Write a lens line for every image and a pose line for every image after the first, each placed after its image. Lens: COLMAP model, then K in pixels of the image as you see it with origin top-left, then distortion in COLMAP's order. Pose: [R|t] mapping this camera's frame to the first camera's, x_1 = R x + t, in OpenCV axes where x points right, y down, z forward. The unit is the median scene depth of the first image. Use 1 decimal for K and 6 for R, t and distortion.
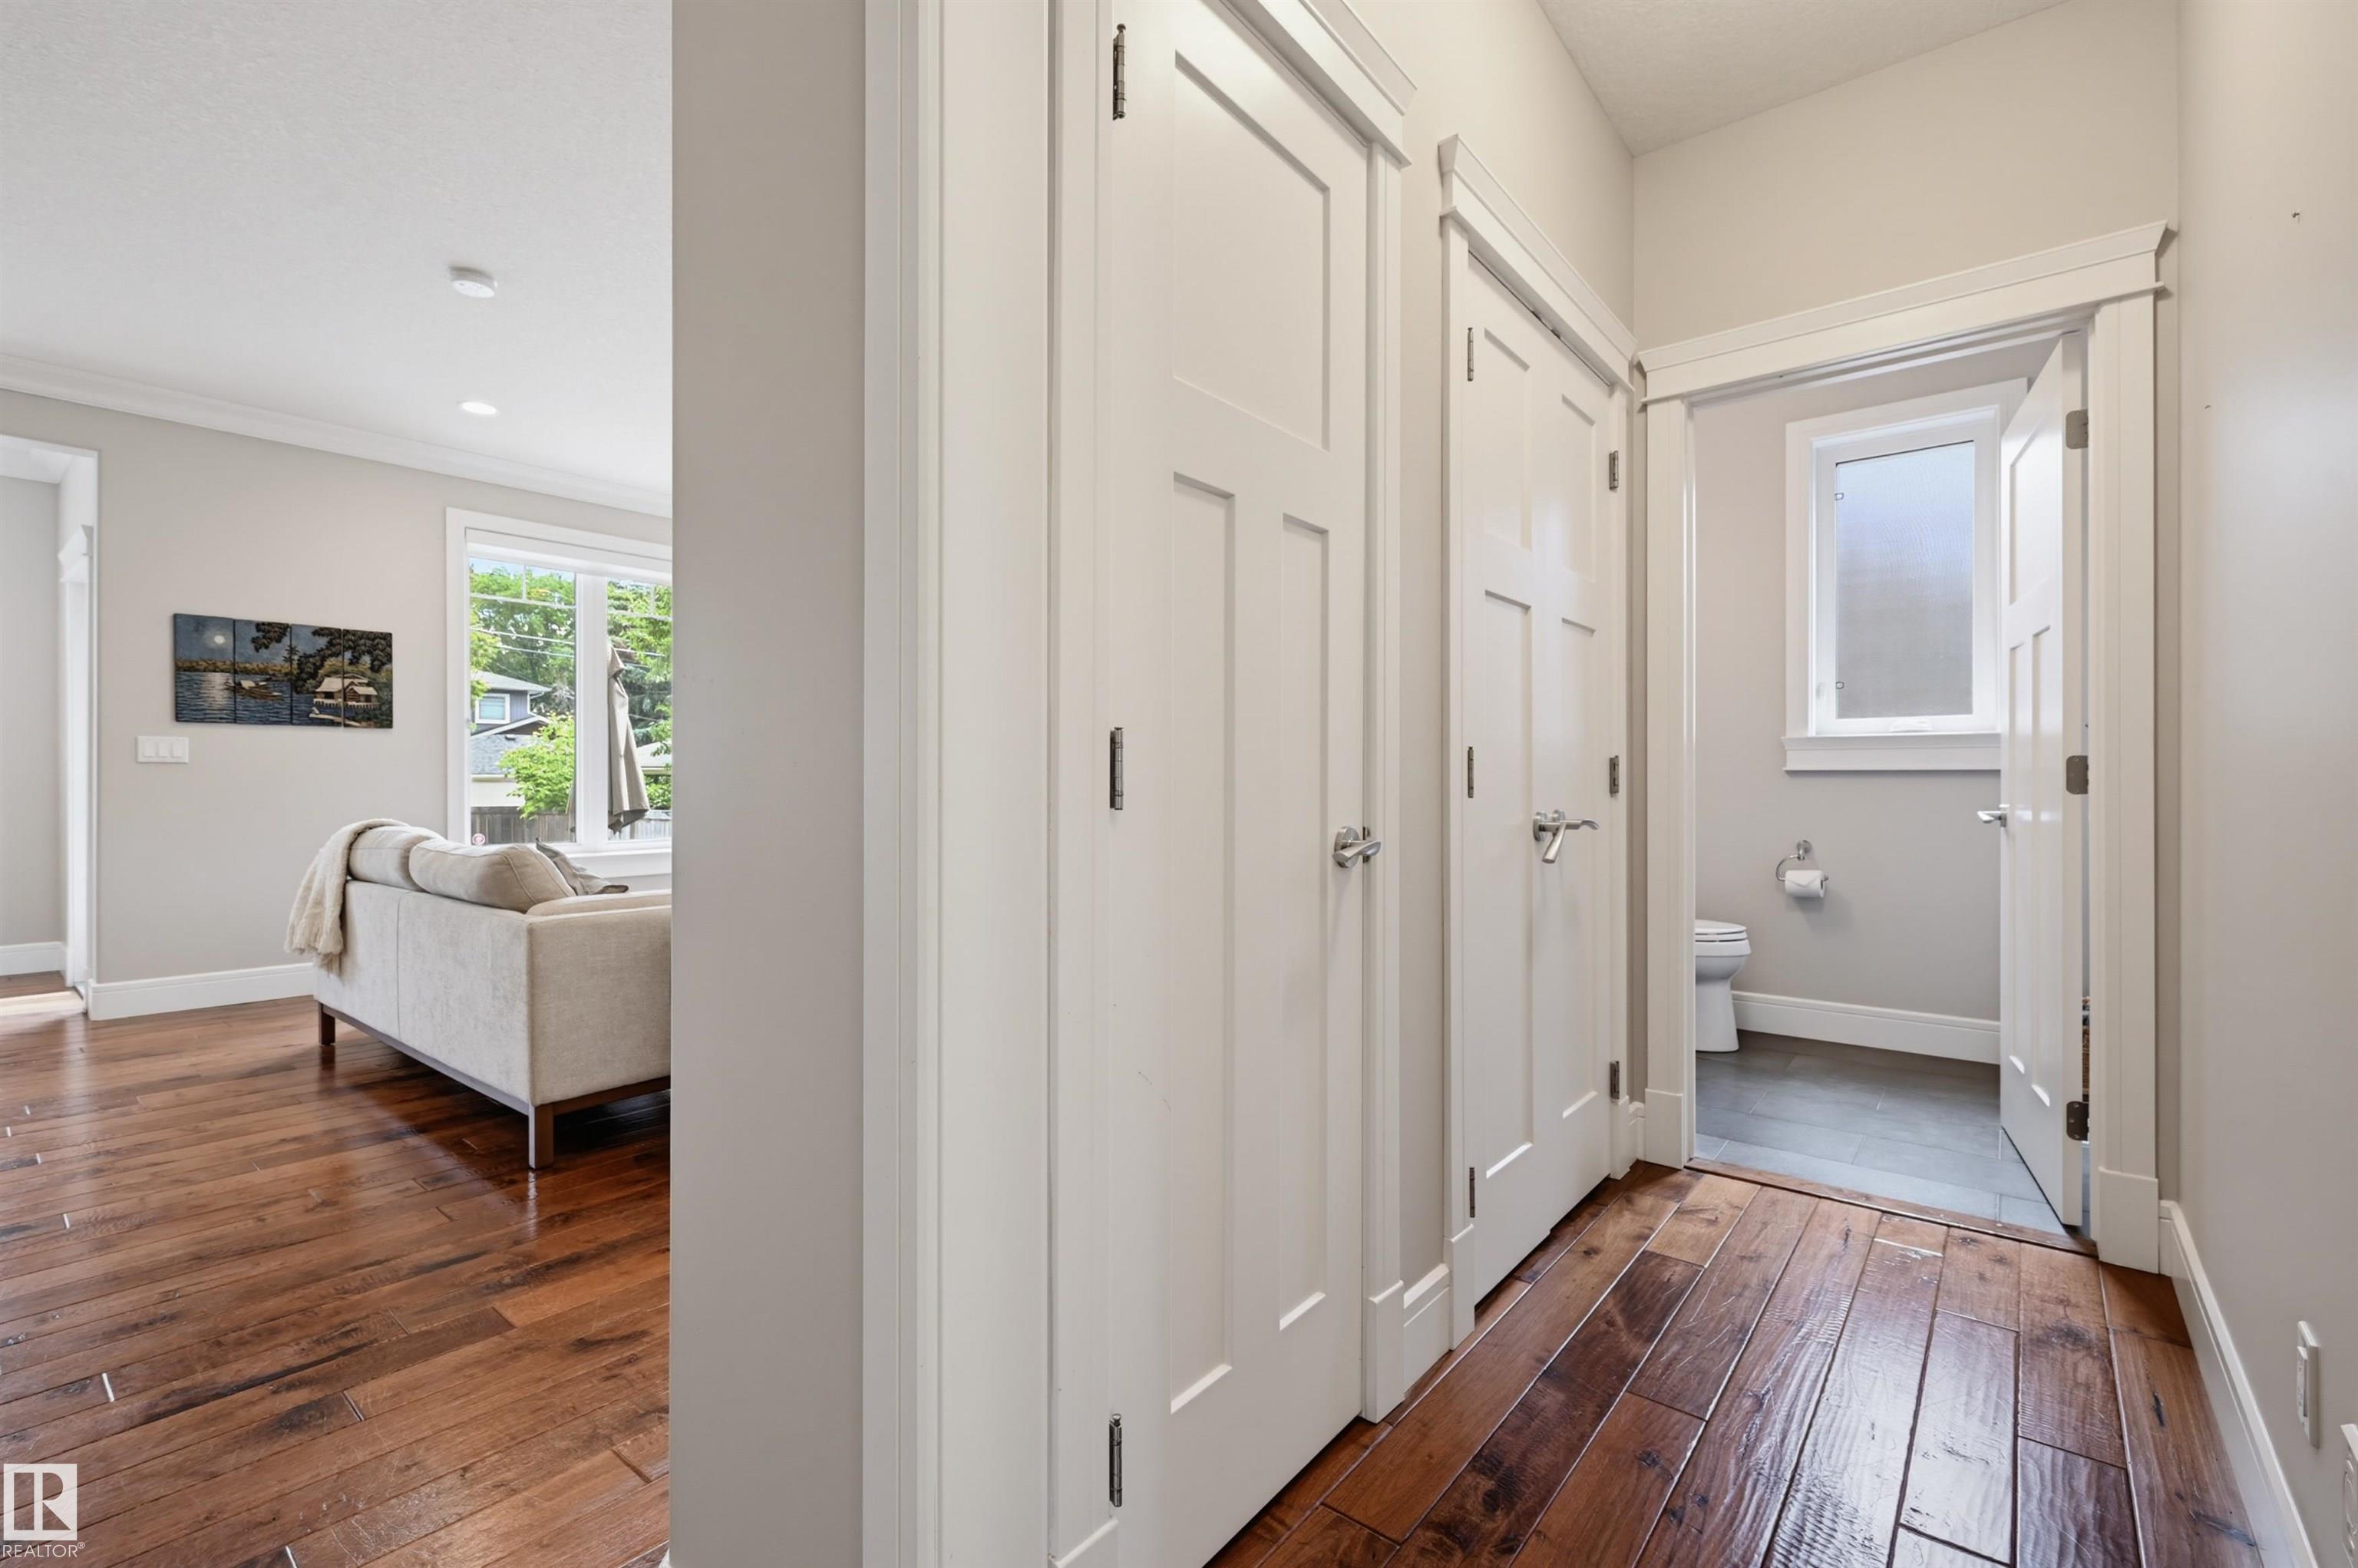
lens RADIAL K [[1032.4, 0, 1179.0], [0, 1032.4, 784.0], [0, 0, 1]] dist [-0.003284, -0.000774]
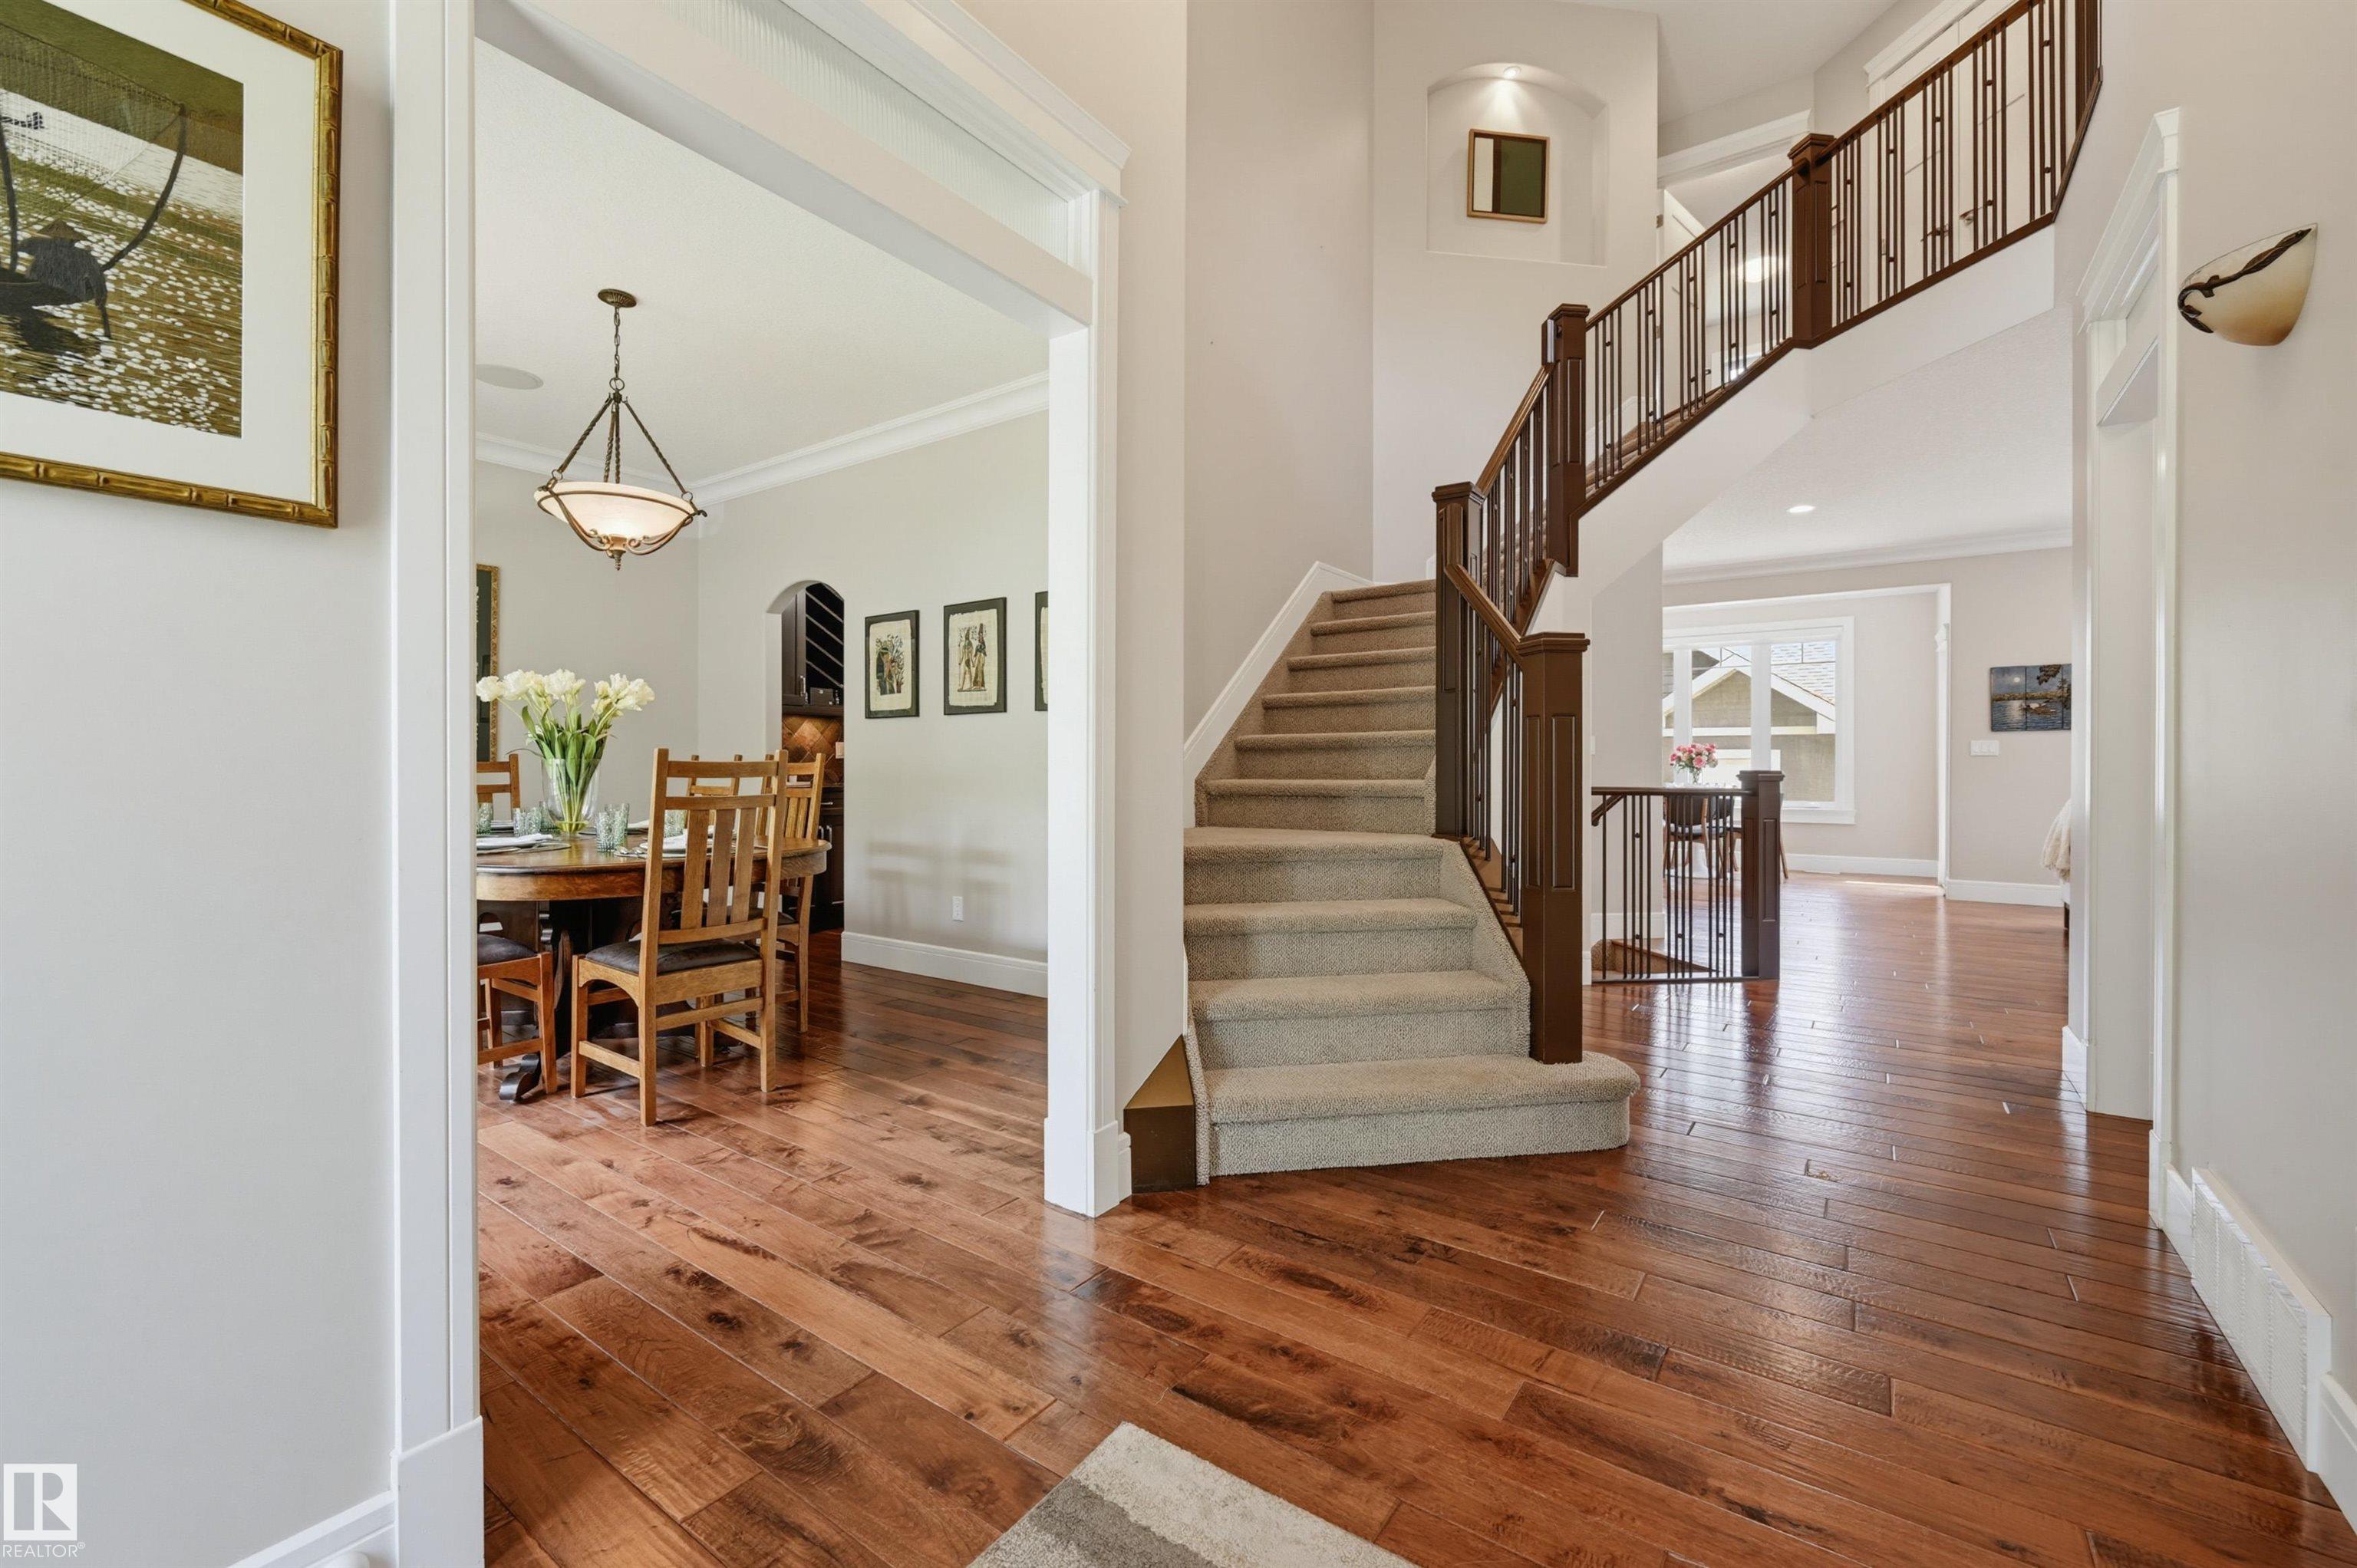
lens RADIAL K [[981.1, 0, 1156.3], [0, 981.1, 771.3], [0, 0, 1]] dist [-0.002457, -0.000137]
pose [[0.053458, 0.004050, -0.998562, 0.534902], [-0.001858, 0.999990, 0.003957, 0.000942], [0.998568, 0.001644, 0.053465, -0.436811]]
